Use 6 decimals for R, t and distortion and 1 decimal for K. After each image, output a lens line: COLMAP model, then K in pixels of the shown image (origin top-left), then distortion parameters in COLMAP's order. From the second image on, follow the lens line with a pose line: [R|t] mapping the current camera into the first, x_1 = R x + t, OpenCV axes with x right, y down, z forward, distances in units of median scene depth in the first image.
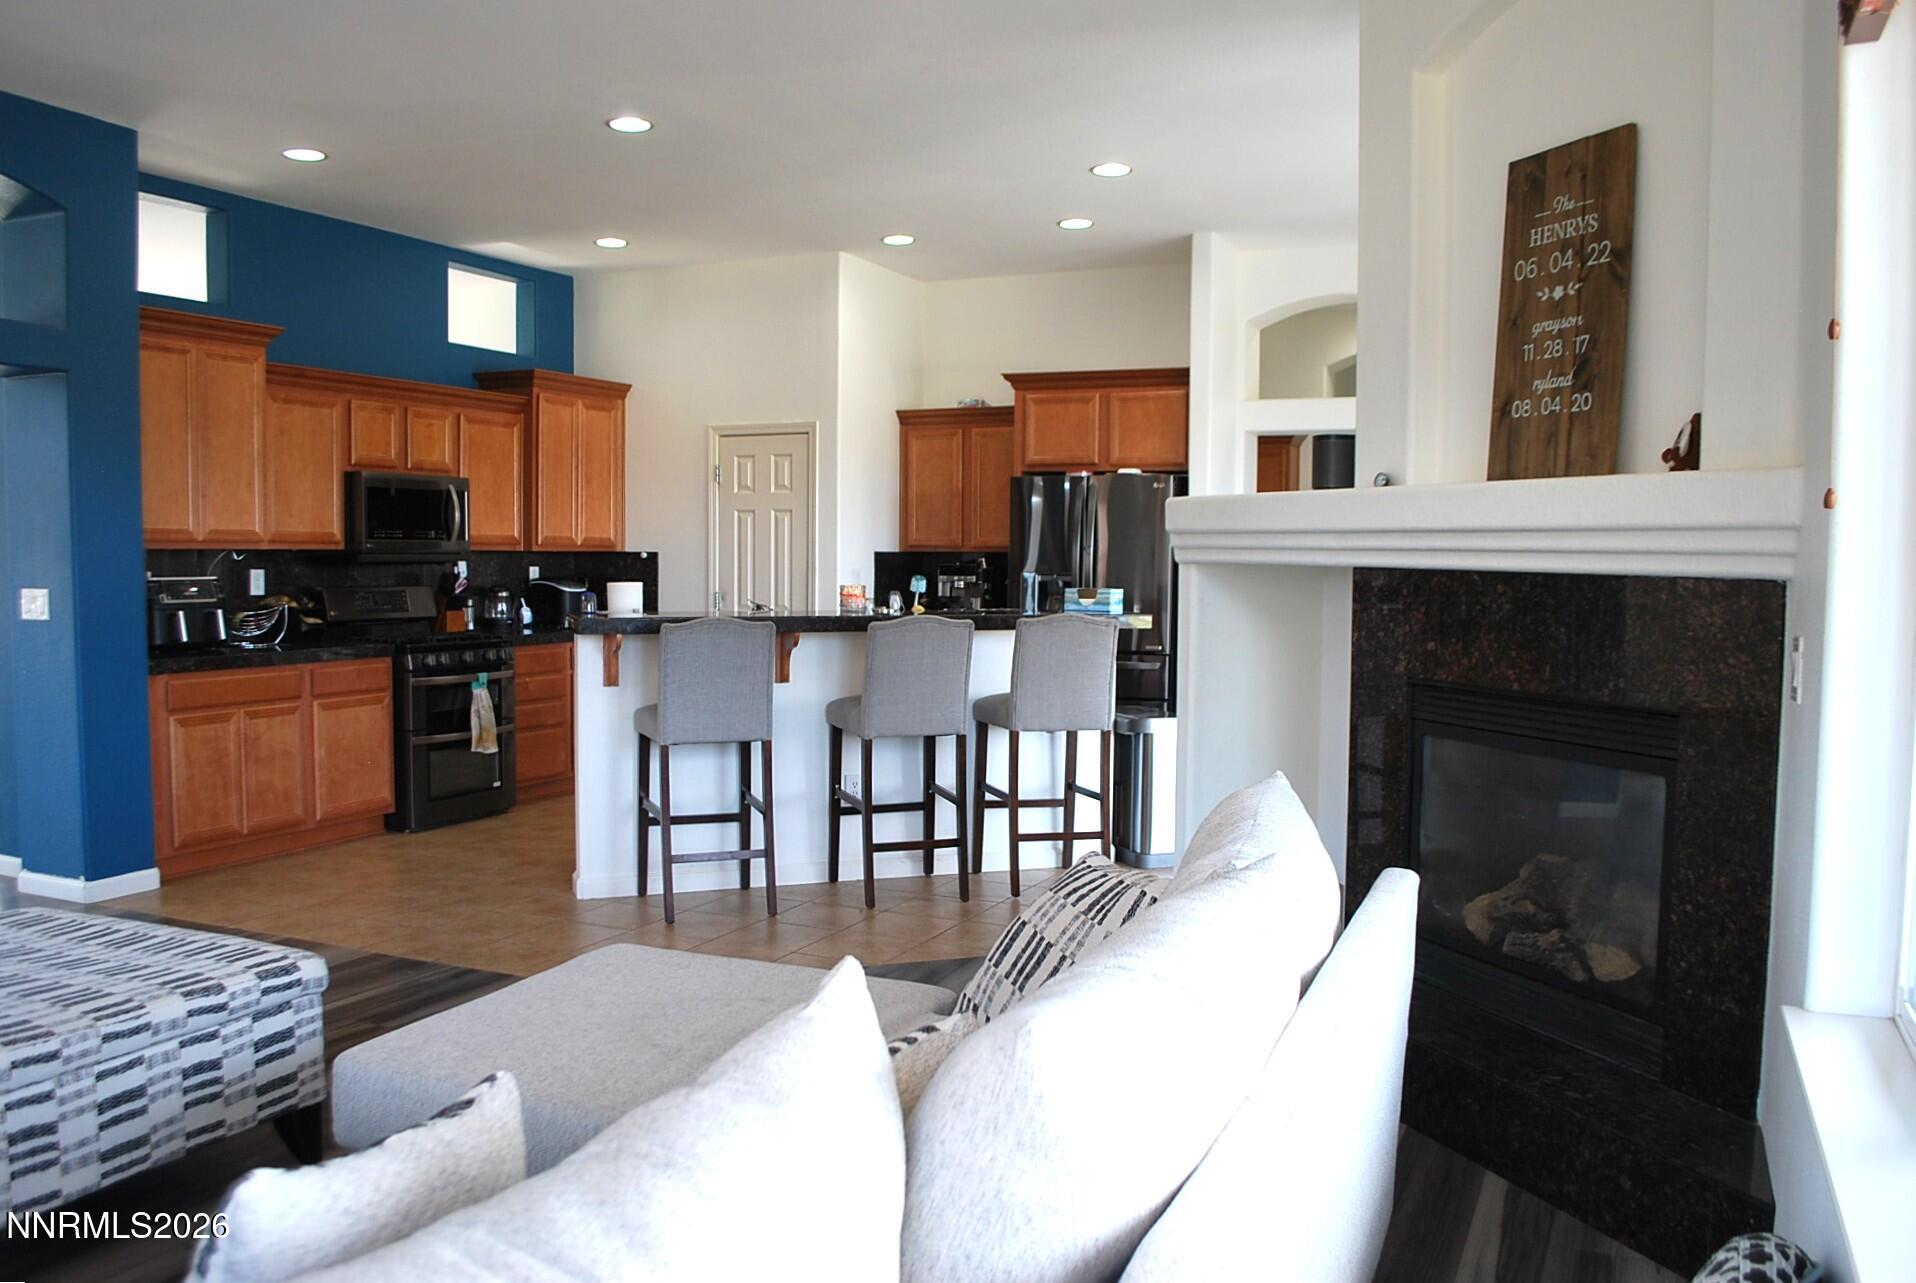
lens RADIAL K [[1526.9, 0, 952.6], [0, 1526.9, 653.9], [0, 0, 1]] dist [-0.073685, 0.006845]
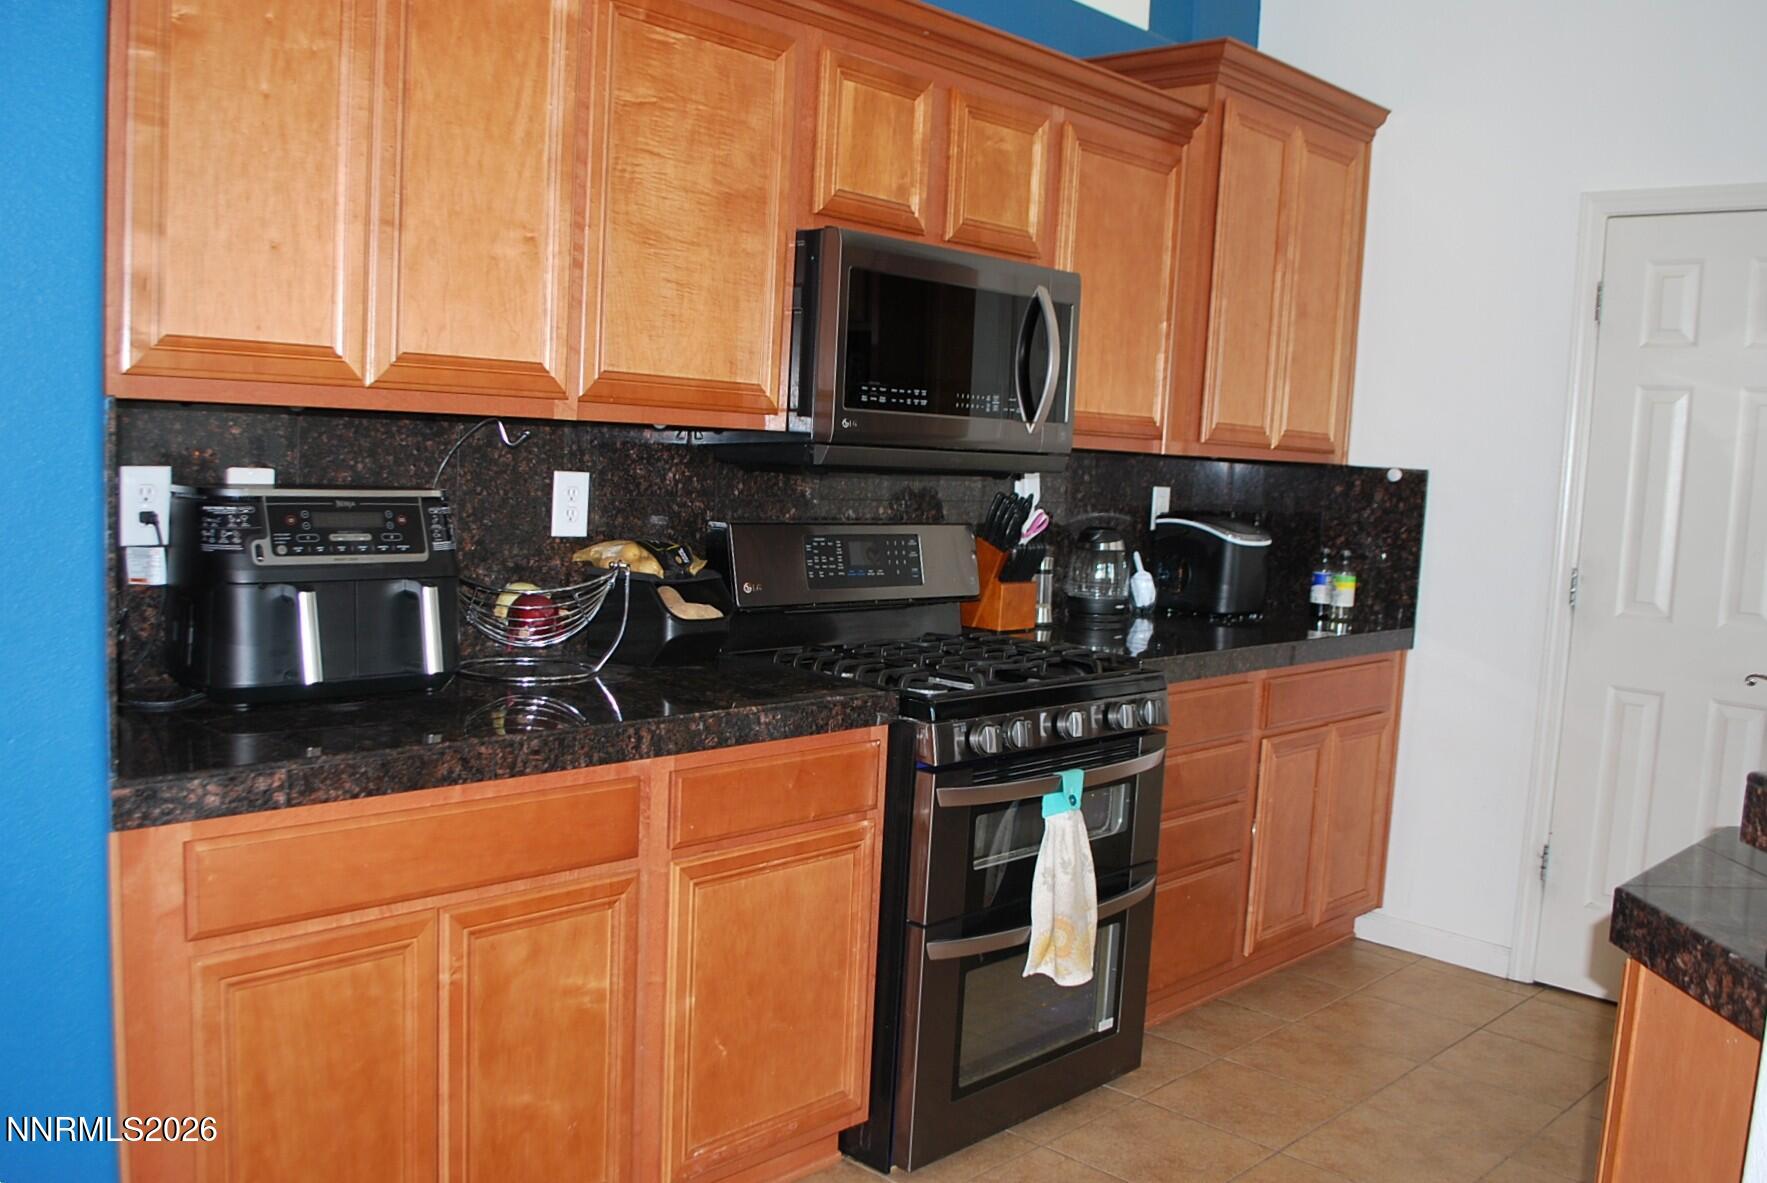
lens RADIAL K [[1522.2, 0, 927.1], [0, 1522.2, 600.6], [0, 0, 1]] dist [-0.073691, -0.002544]
pose [[0.954853, 0.072316, -0.288142, -0.251433], [-0.064567, 0.997252, 0.036321, -0.042178], [0.289977, -0.016077, 0.956899, 0.633392]]
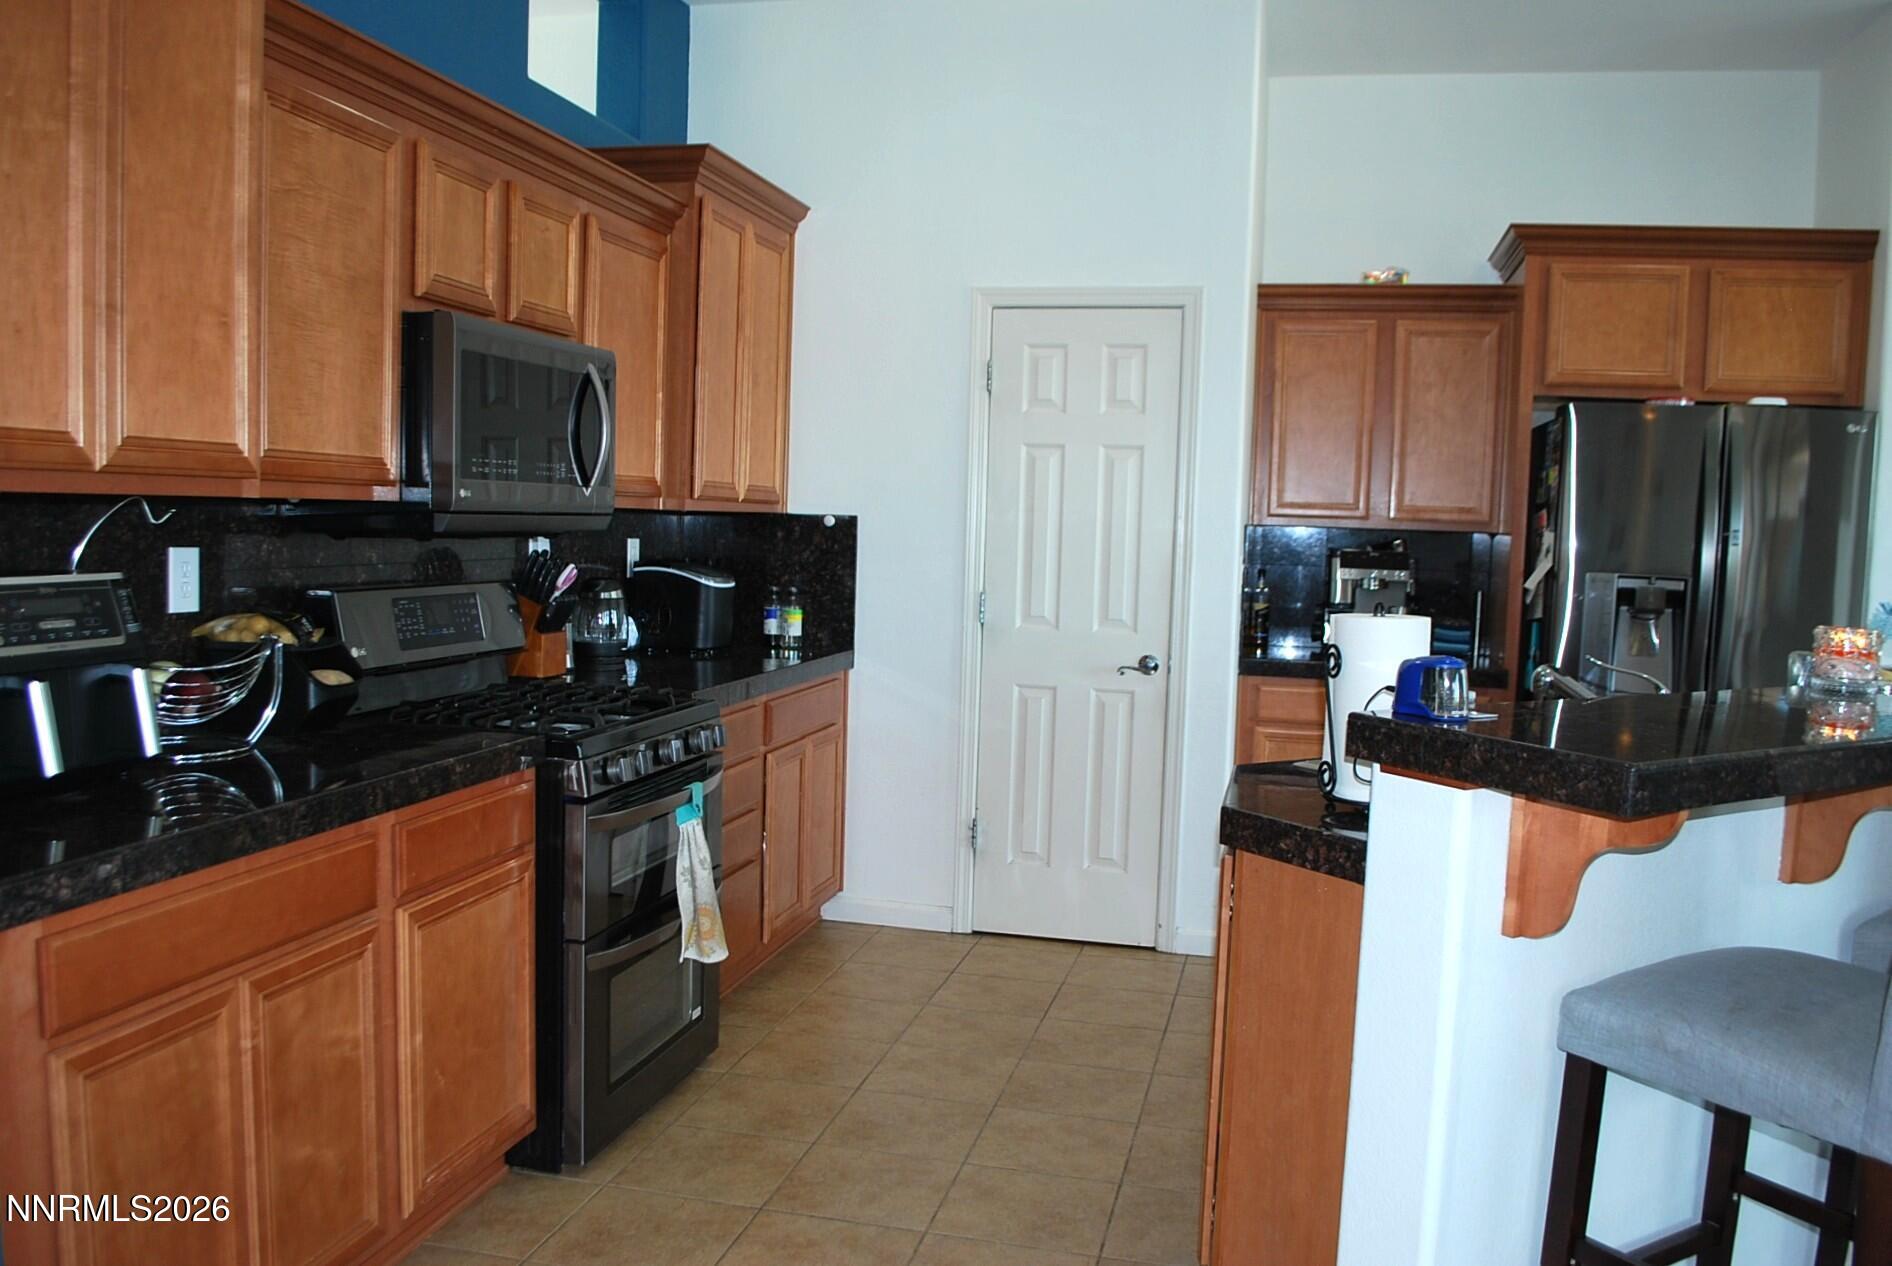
lens RADIAL K [[1507.8, 0, 949.4], [0, 1507.8, 642.1], [0, 0, 1]] dist [-0.073685, 0.006845]
pose [[0.975859, 0.003447, 0.218375, -0.345070], [-0.007780, 0.999790, 0.018985, -0.039645], [-0.218263, -0.020225, 0.975680, 0.568059]]
